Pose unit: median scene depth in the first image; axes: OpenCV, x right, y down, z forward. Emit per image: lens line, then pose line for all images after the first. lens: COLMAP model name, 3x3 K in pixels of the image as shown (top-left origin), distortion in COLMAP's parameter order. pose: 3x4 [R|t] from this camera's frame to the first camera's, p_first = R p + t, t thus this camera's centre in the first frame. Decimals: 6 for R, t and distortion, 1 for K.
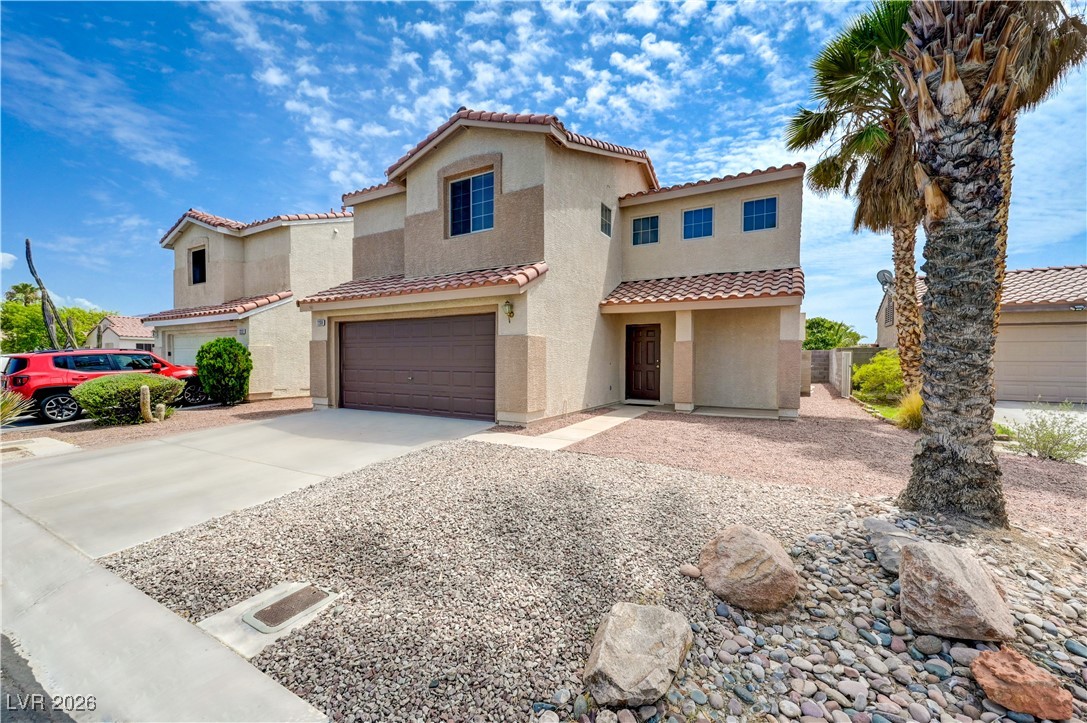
lens RADIAL K [[425.8, 0, 543.1], [0, 425.8, 359.6], [0, 0, 1]] dist [-0.008333, 0.000388]
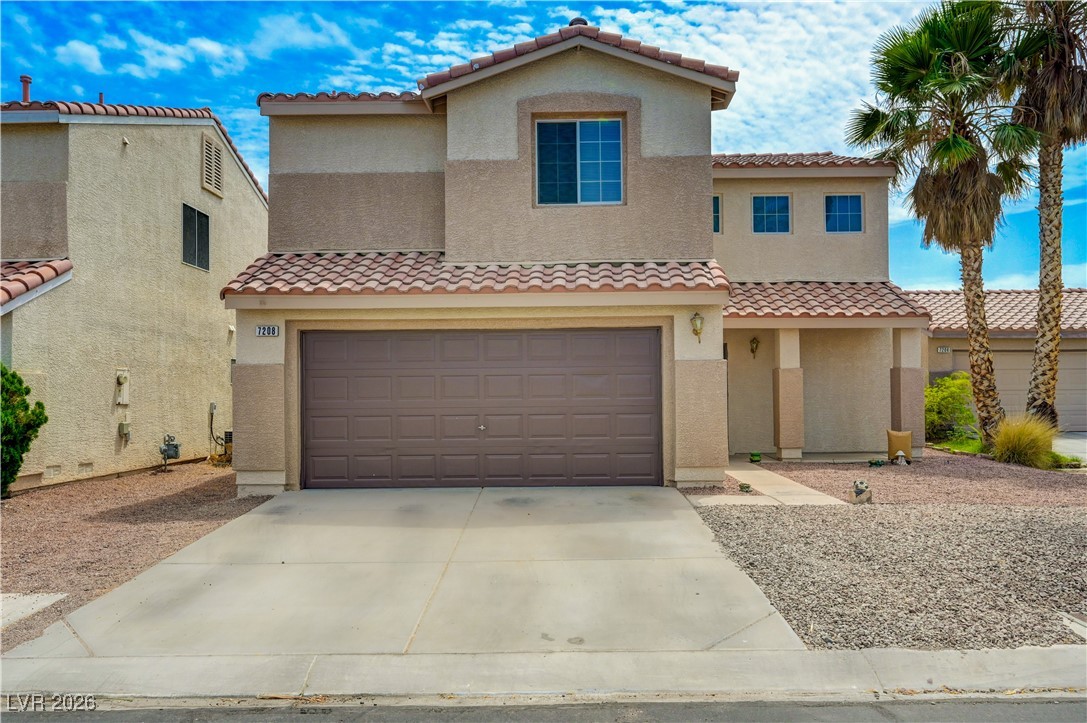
lens RADIAL K [[814.7, 0, 544.4], [0, 814.7, 364.3], [0, 0, 1]] dist [-0.029208, -0.002674]
pose [[0.870197, 0.006390, 0.492663, -0.784893], [0.015726, 0.999046, -0.040735, 0.002275], [-0.492453, 0.043195, 0.869266, -0.059199]]
